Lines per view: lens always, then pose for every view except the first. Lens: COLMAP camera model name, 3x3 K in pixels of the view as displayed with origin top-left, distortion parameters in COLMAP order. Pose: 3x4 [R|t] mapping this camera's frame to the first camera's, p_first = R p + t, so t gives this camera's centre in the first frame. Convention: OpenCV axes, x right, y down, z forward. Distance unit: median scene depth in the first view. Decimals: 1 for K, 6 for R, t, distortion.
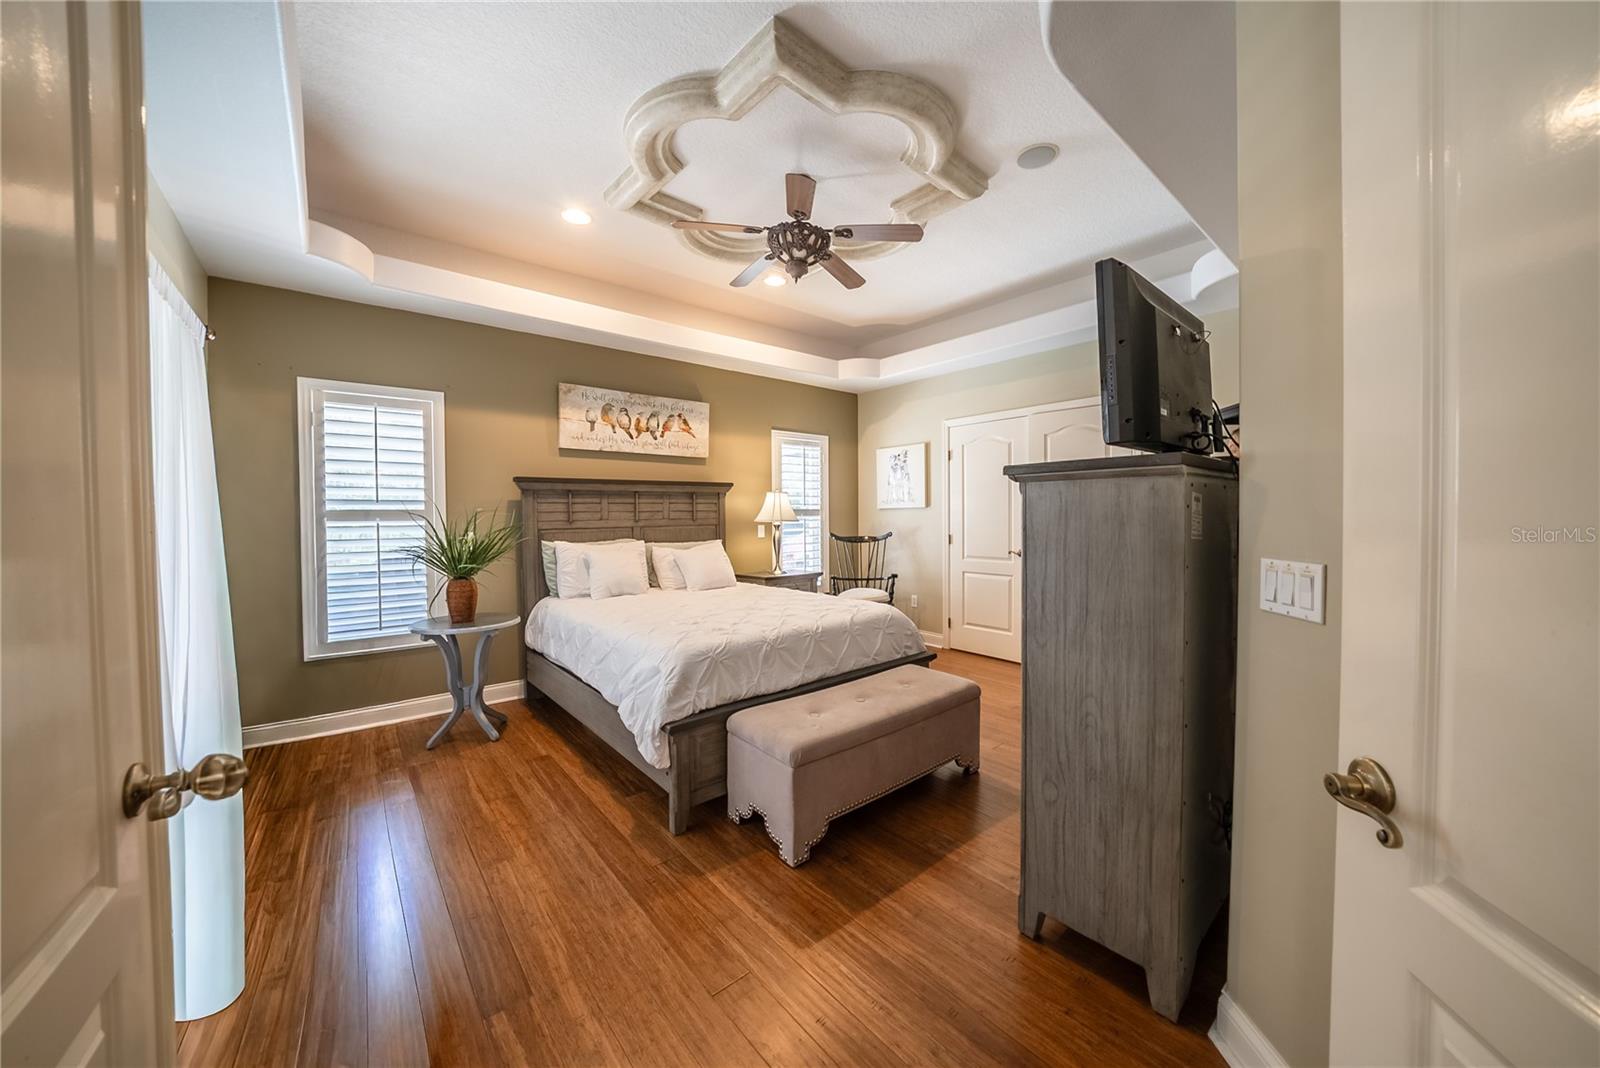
lens RADIAL K [[560.8, 0, 798.0], [0, 560.8, 523.4], [0, 0, 1]] dist [-0.023560, 0.002368]
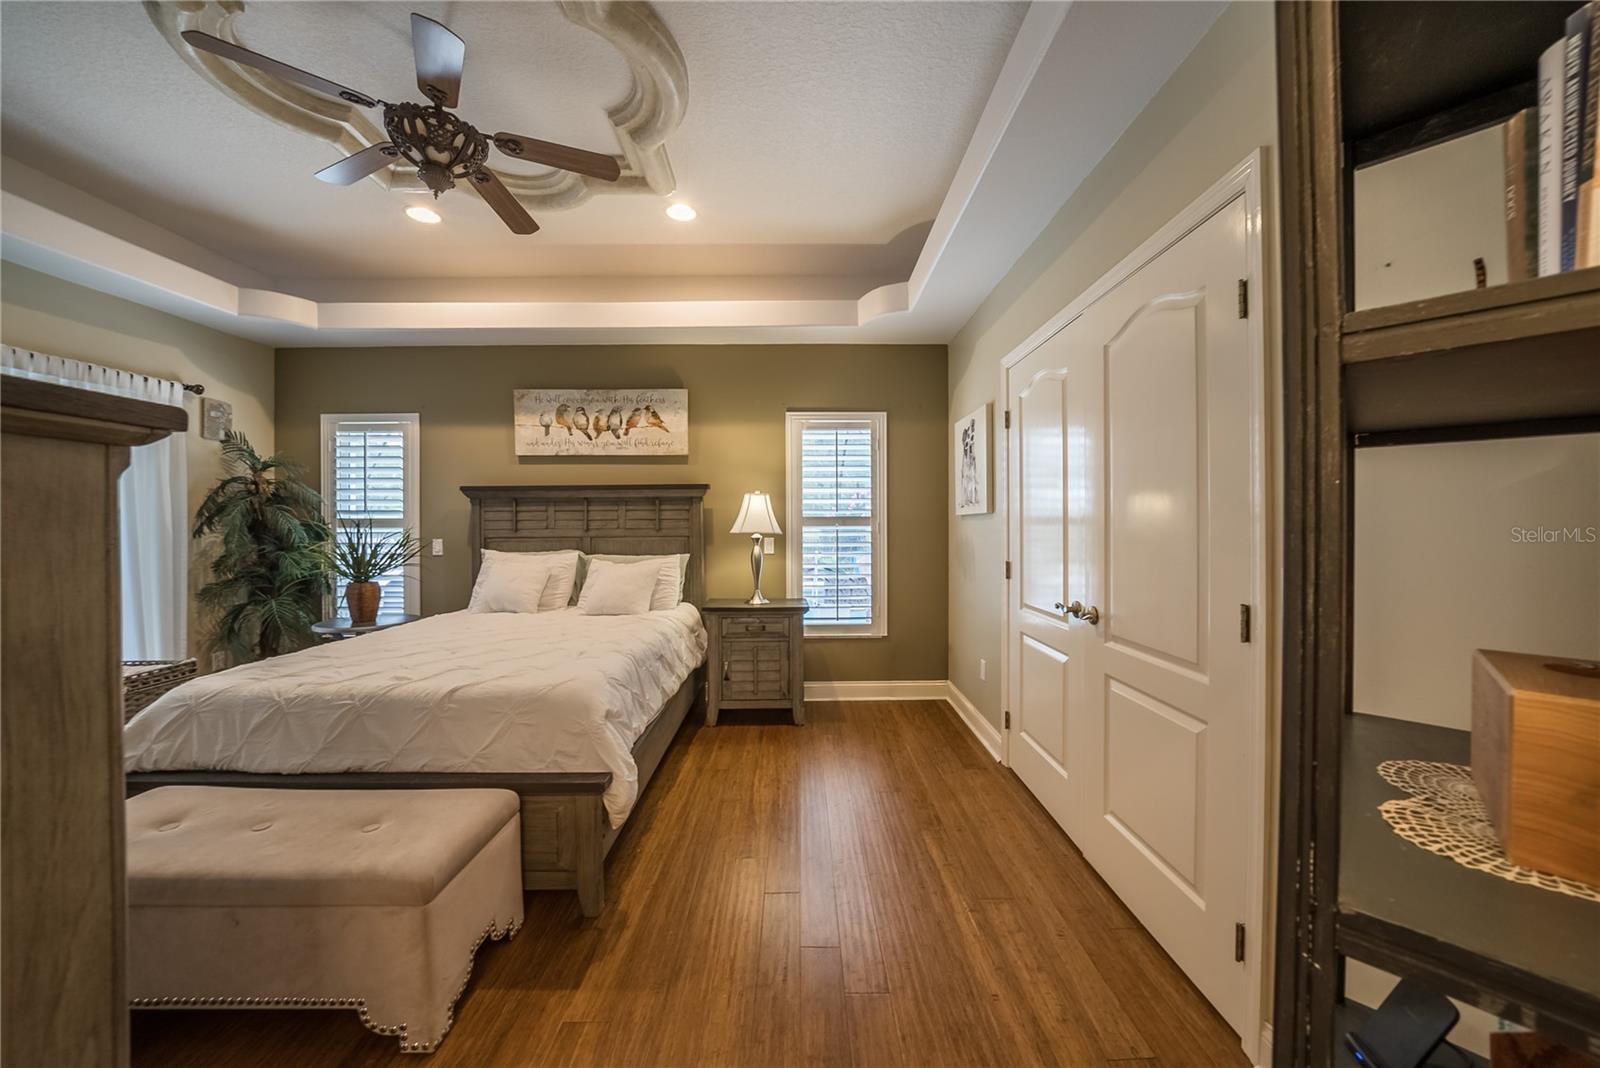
lens RADIAL K [[560.8, 0, 801.3], [0, 560.8, 525.3], [0, 0, 1]] dist [-0.023560, 0.002368]
pose [[0.775239, 0.007451, -0.631625, 0.581977], [-0.011915, 0.999925, -0.002828, -0.014841], [0.631556, 0.009718, 0.775269, 0.549037]]
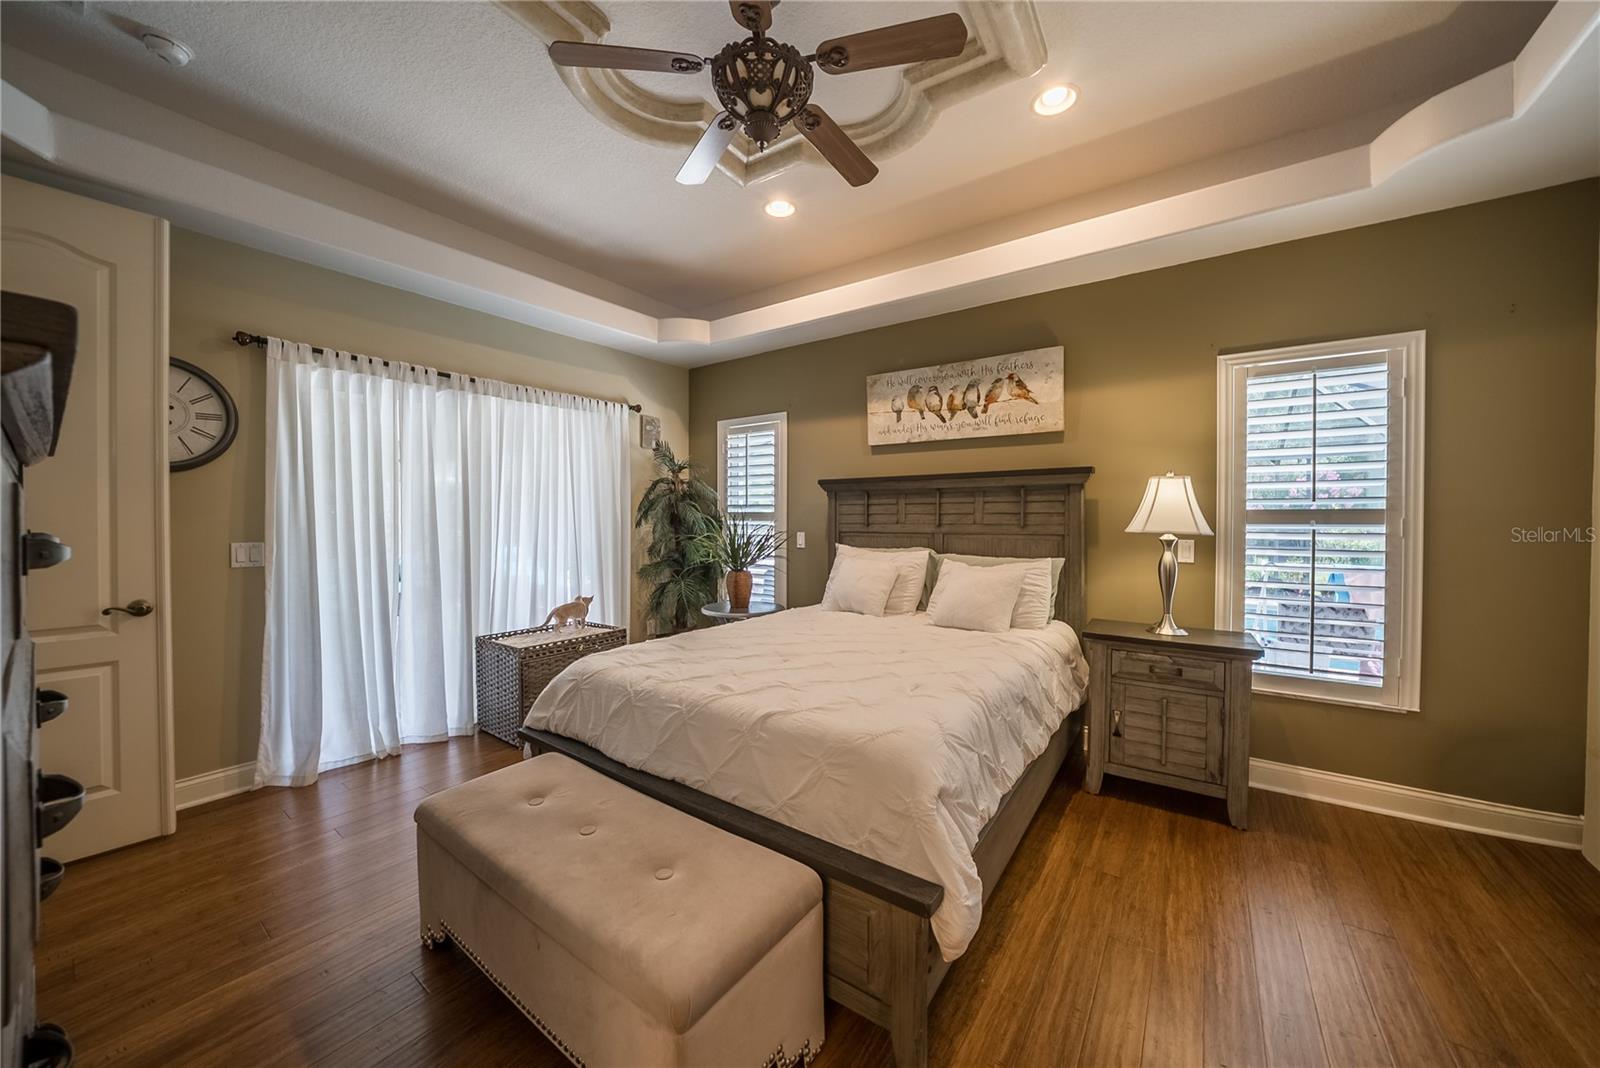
lens RADIAL K [[560.8, 0, 808.0], [0, 560.8, 525.1], [0, 0, 1]] dist [-0.023560, 0.002368]
pose [[0.262775, 0.022000, -0.964606, 0.452205], [-0.017963, 0.999678, 0.017906, -0.017163], [0.964690, 0.012622, 0.263085, 0.648031]]
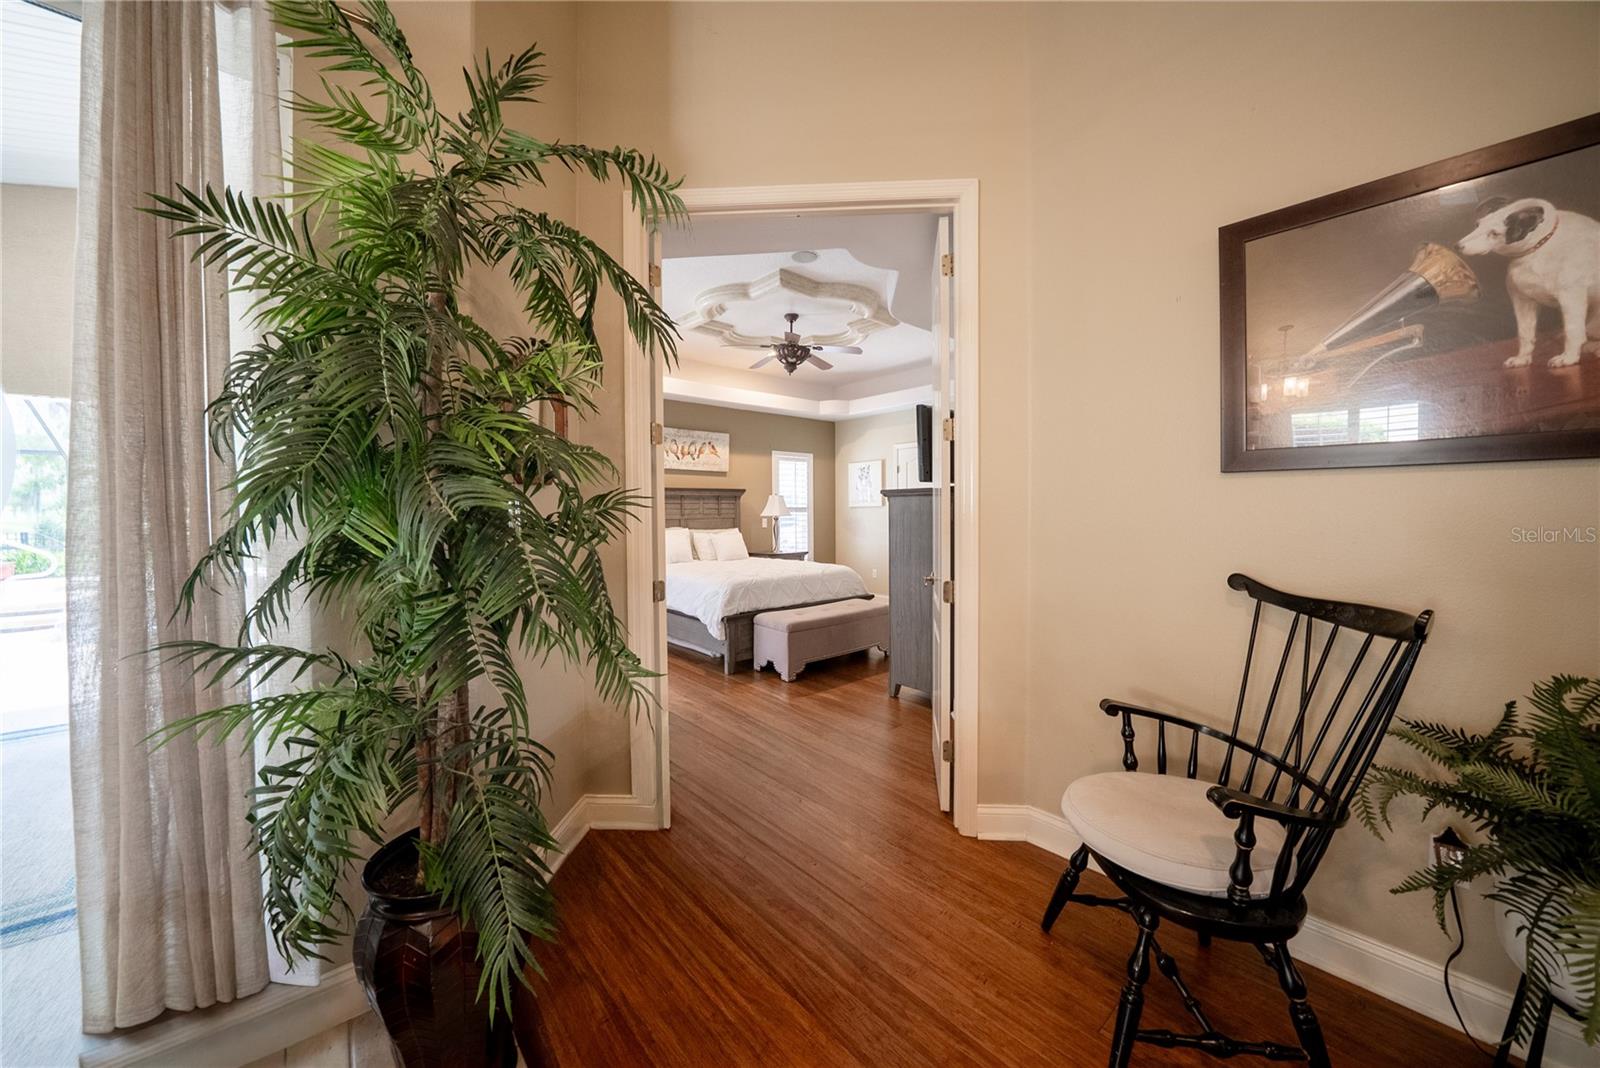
lens RADIAL K [[588.1, 0, 800.2], [0, 588.1, 522.2], [0, 0, 1]] dist [-0.000511, -0.000088]
pose [[0.999876, 0.001484, 0.015664, 0.000201], [-0.001532, 0.999994, 0.003009, 0.009378], [-0.015660, -0.003033, 0.999873, -0.601450]]
